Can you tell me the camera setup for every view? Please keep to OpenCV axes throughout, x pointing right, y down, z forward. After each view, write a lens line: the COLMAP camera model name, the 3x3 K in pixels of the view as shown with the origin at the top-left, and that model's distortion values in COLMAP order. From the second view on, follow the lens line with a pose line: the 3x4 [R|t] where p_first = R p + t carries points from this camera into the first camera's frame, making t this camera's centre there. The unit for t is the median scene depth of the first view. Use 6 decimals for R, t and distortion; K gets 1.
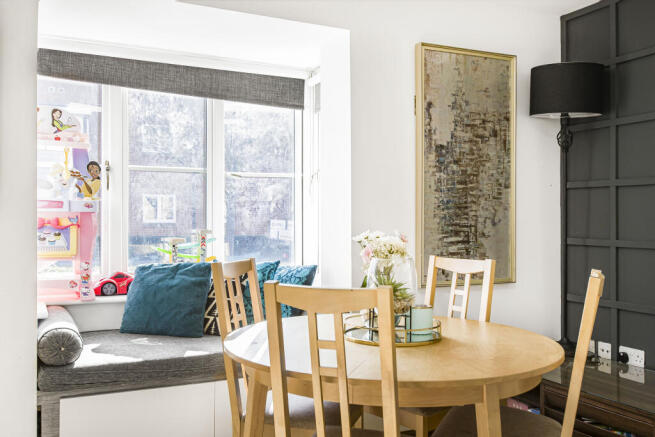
lens RADIAL K [[607.0, 0, 327.1], [0, 607.0, 219.1], [0, 0, 1]] dist [0.043448, 0.000000]
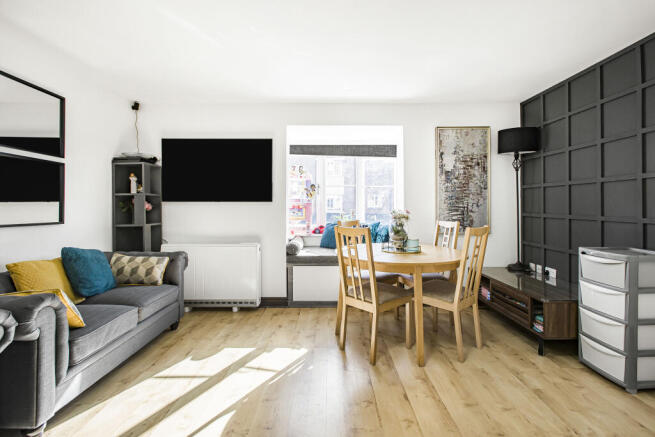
lens RADIAL K [[298.3, 0, 327.6], [0, 298.3, 204.7], [0, 0, 1]] dist [-0.001972, 0.000419]
pose [[0.903358, -0.009363, -0.428784, 0.250424], [0.009264, 0.999954, -0.002317, 0.000160], [0.428786, -0.001880, 0.903404, -0.174913]]
